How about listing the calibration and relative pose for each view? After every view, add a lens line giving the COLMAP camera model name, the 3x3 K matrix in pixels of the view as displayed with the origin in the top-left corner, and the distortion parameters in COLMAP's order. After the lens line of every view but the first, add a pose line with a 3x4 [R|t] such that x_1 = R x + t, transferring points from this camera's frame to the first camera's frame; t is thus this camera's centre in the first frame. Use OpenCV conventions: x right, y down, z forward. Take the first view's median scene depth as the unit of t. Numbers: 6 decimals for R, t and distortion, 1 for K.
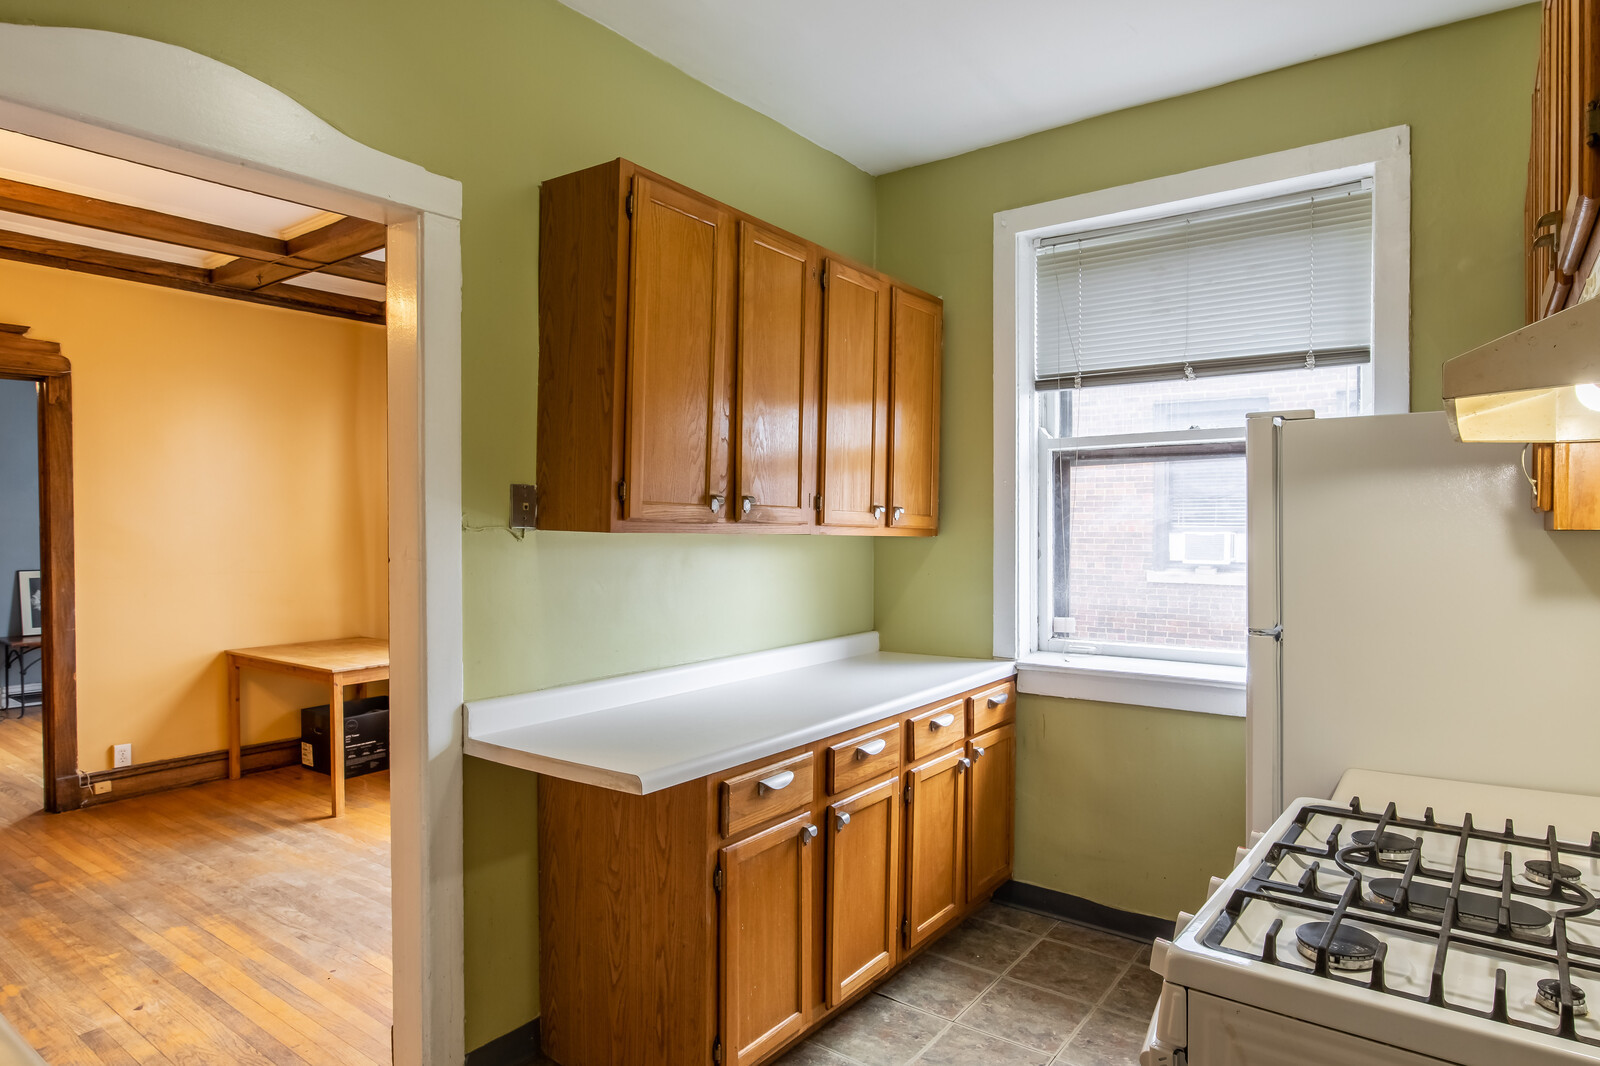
lens RADIAL K [[800.5, 0, 803.3], [0, 800.5, 541.0], [0, 0, 1]] dist [-0.014895, 0.000629]
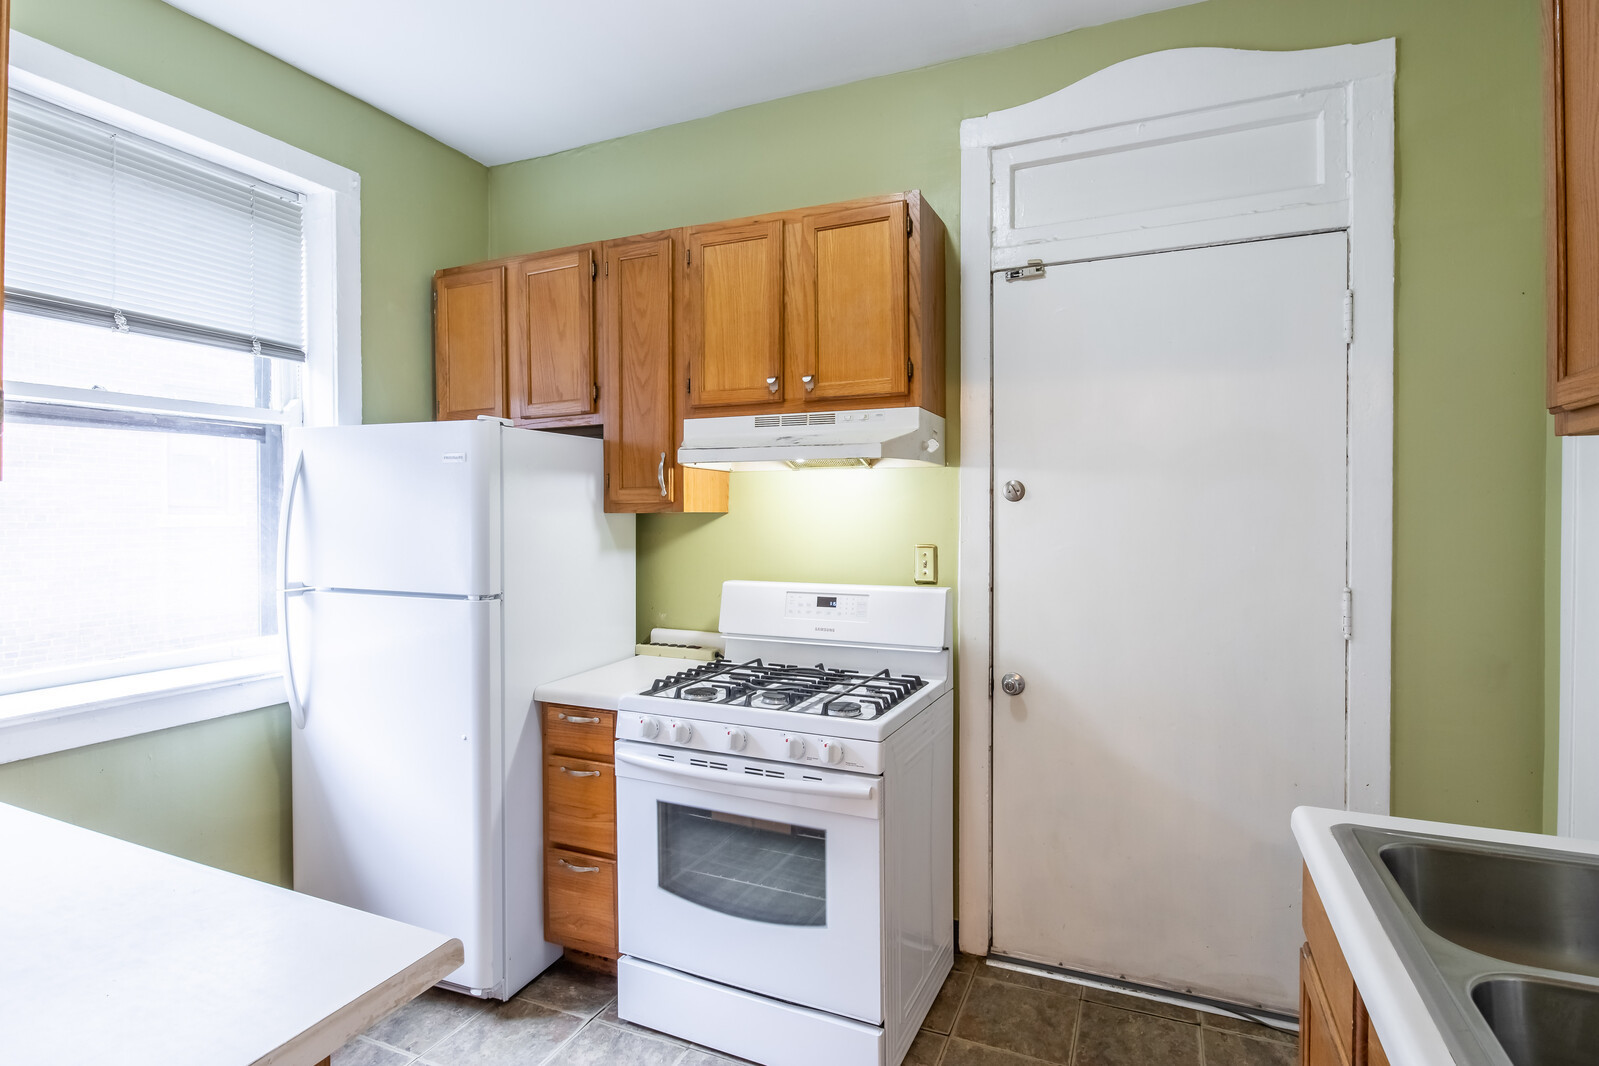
lens RADIAL K [[800.0, 0, 802.8], [0, 800.0, 541.0], [0, 0, 1]] dist [-0.014895, 0.000629]
pose [[-0.155510, -0.030821, 0.987353, -0.440718], [0.014200, 0.999340, 0.033432, -0.003174], [-0.987732, 0.019219, -0.154970, 0.437109]]
